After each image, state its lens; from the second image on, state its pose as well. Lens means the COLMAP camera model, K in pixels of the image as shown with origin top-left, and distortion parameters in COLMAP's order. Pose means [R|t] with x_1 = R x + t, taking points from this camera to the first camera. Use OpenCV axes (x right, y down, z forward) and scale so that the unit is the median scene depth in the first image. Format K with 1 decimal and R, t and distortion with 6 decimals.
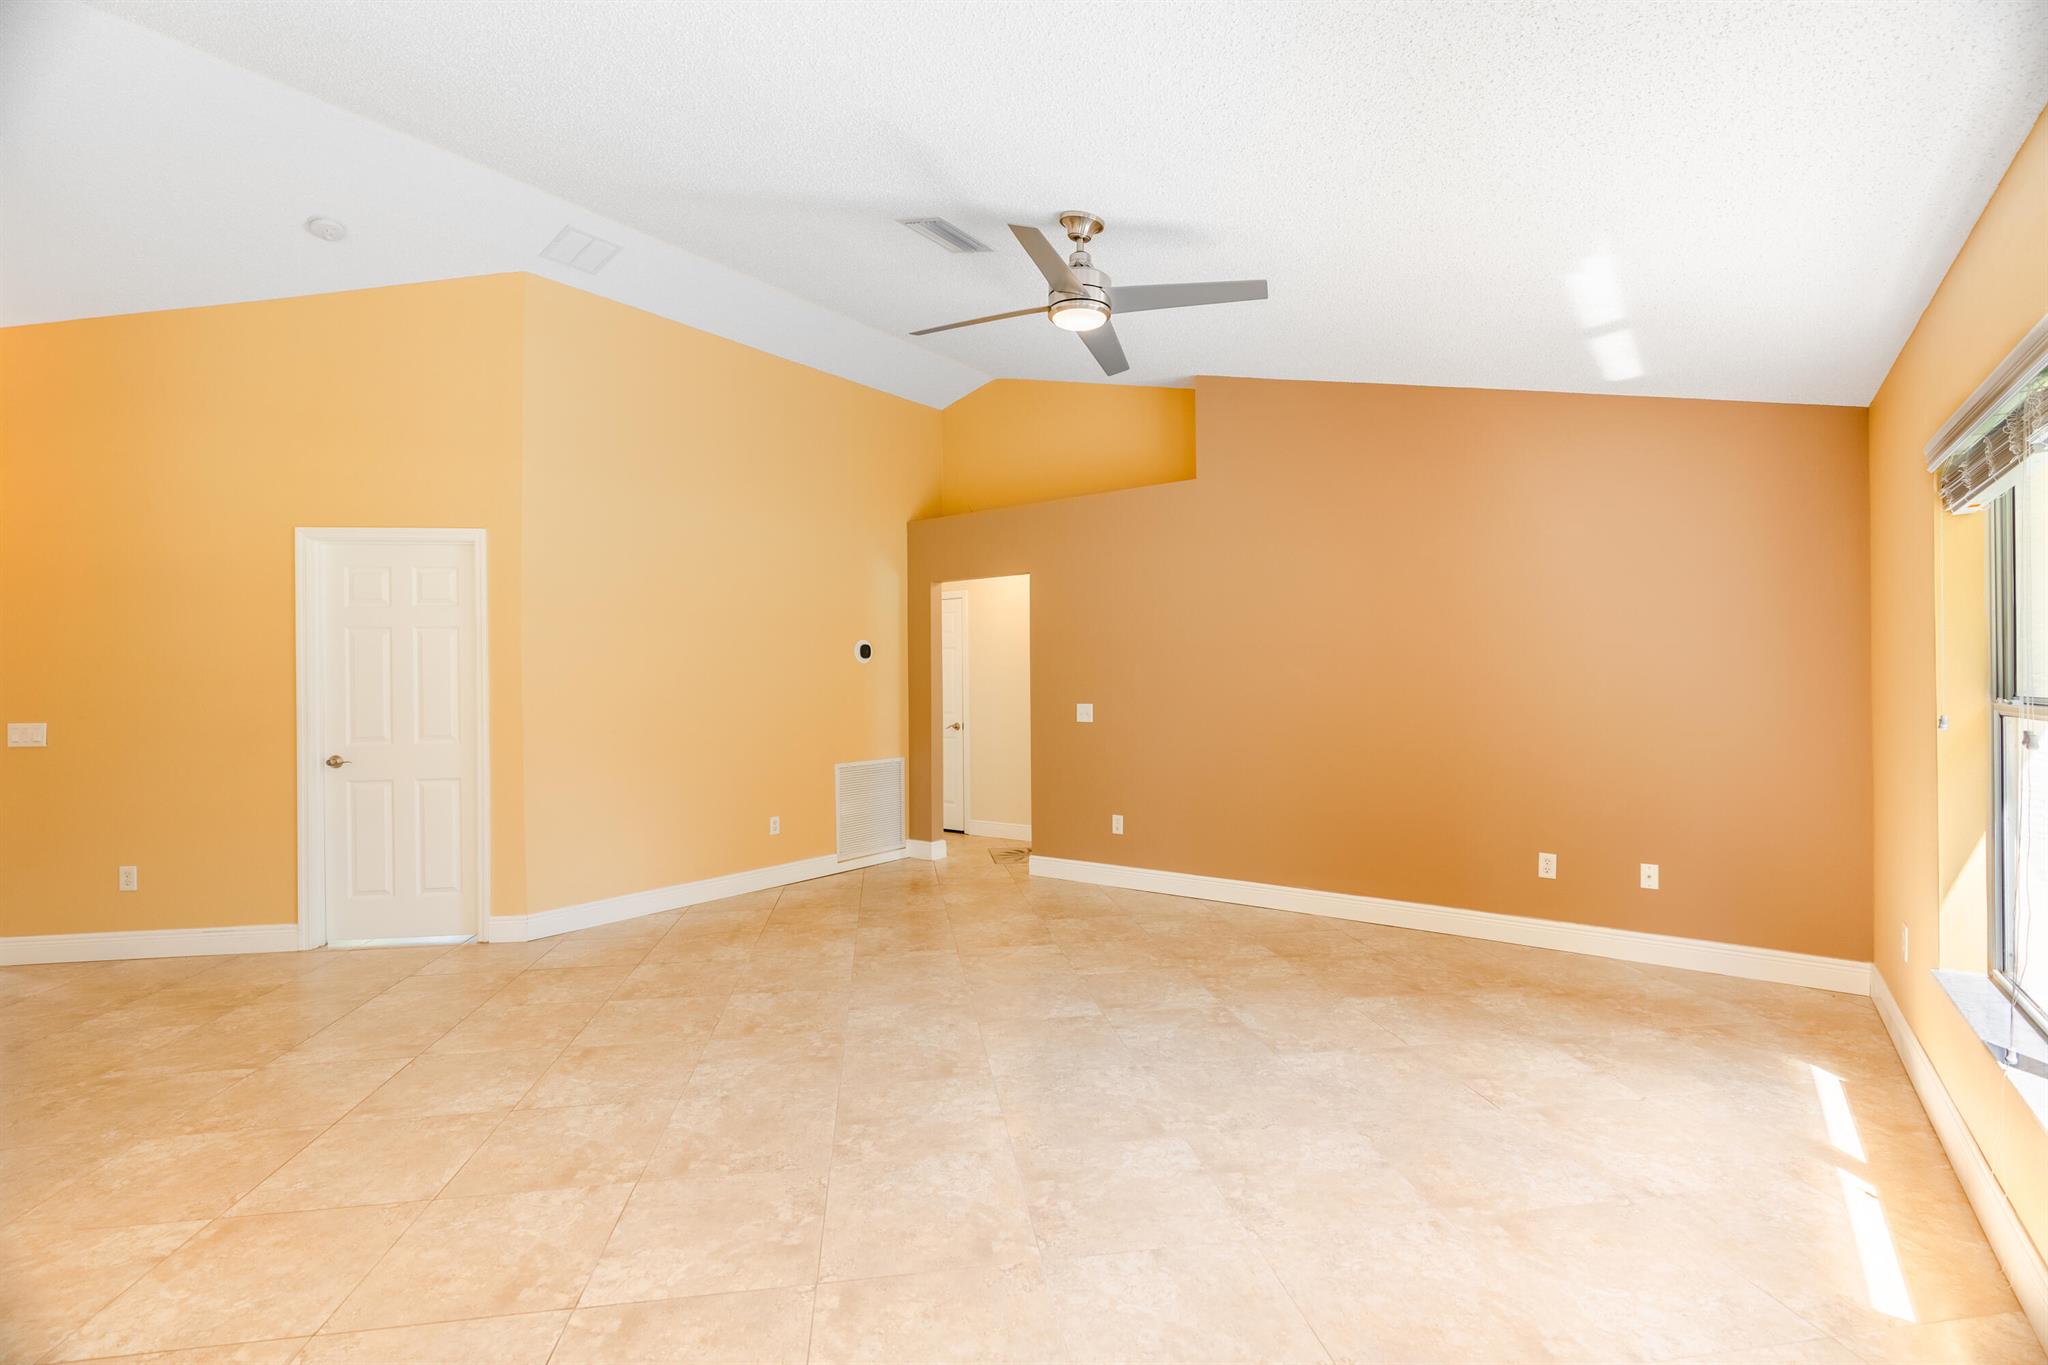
lens RADIAL K [[927.2, 0, 1024.0], [0, 927.2, 682.5], [0, 0, 1]] dist [-0.009222, 0.004728]
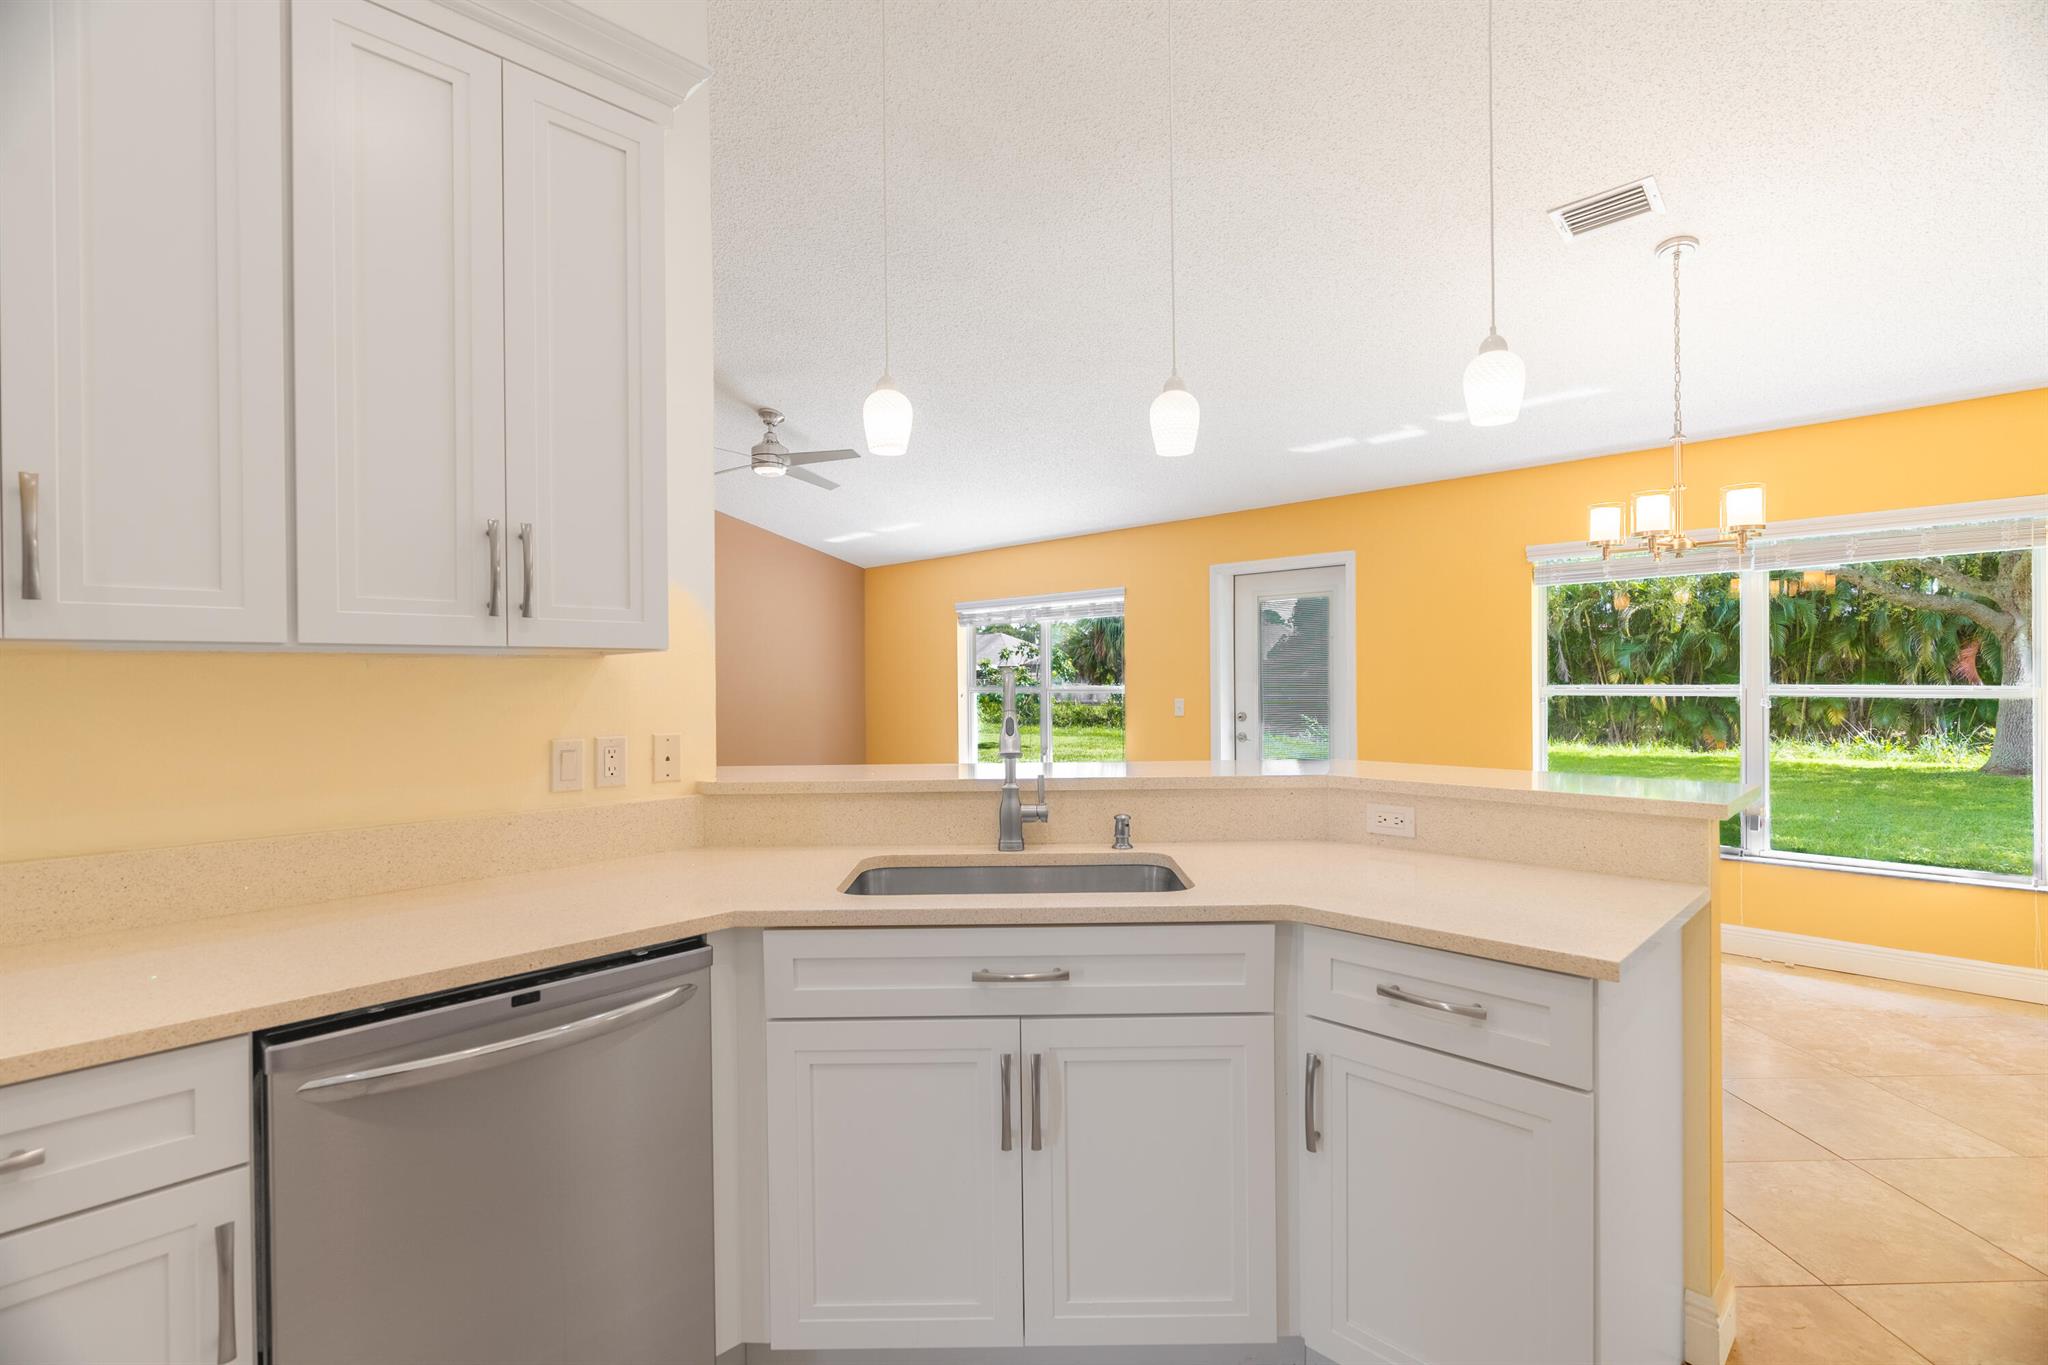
lens RADIAL K [[927.2, 0, 1024.0], [0, 927.2, 682.5], [0, 0, 1]] dist [-0.009222, 0.004728]
pose [[0.132586, 0.004660, 0.991161, -1.603388], [0.009810, 0.999934, -0.006013, 0.014941], [-0.991123, 0.010520, 0.132532, 0.312204]]
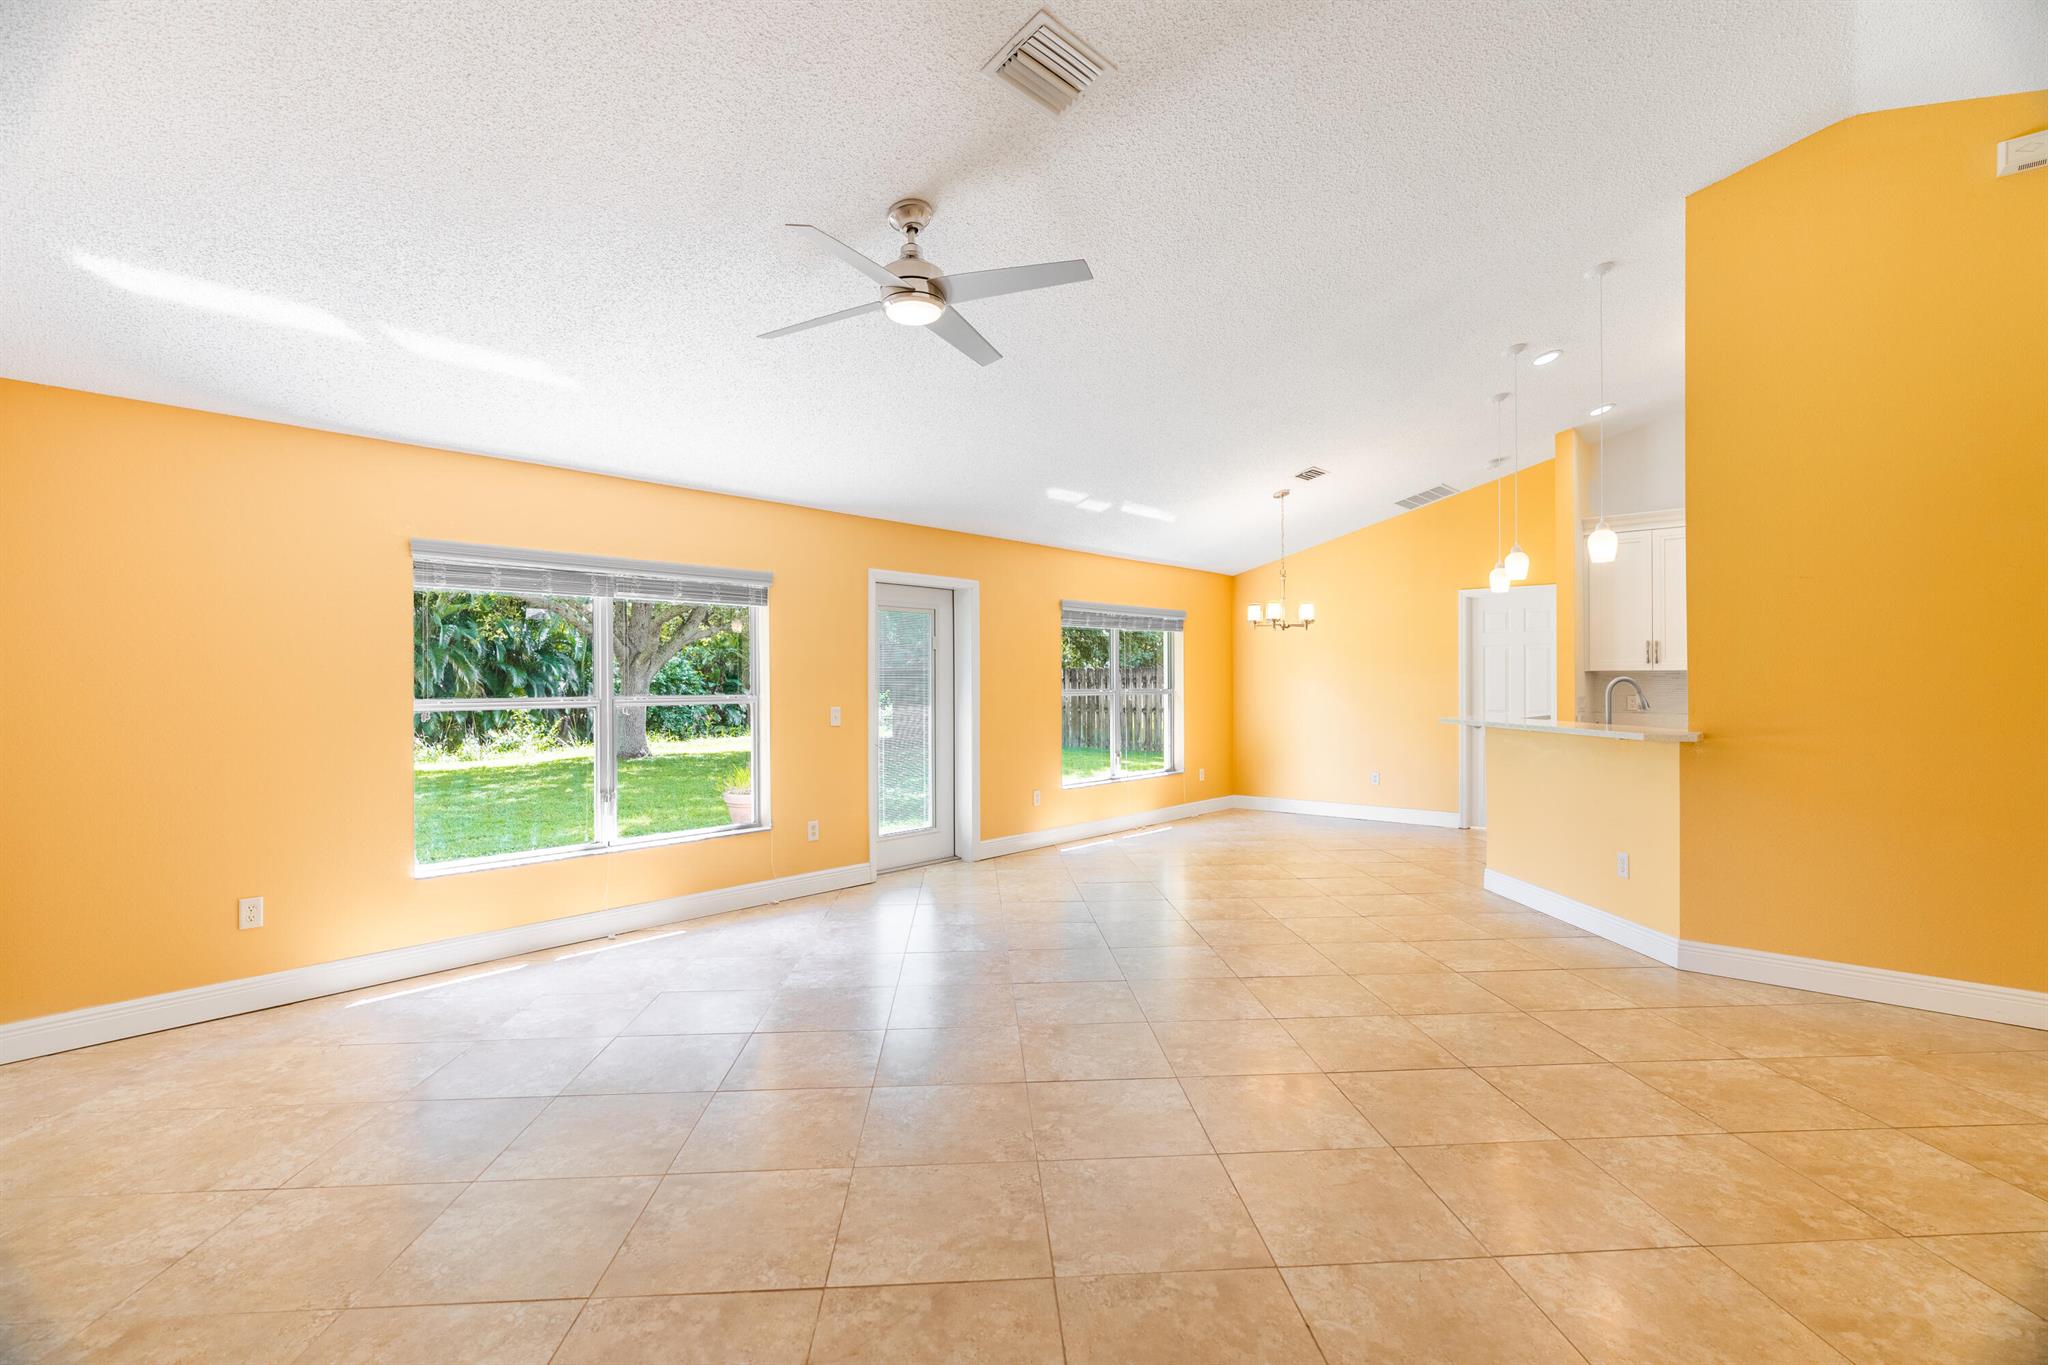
lens RADIAL K [[927.2, 0, 1024.0], [0, 927.2, 682.5], [0, 0, 1]] dist [-0.009222, 0.004728]
pose [[-0.995900, 0.015453, 0.089135, -0.139787], [0.015465, 0.999880, -0.000564, 0.000888], [-0.089133, 0.000817, -0.996019, 1.991969]]
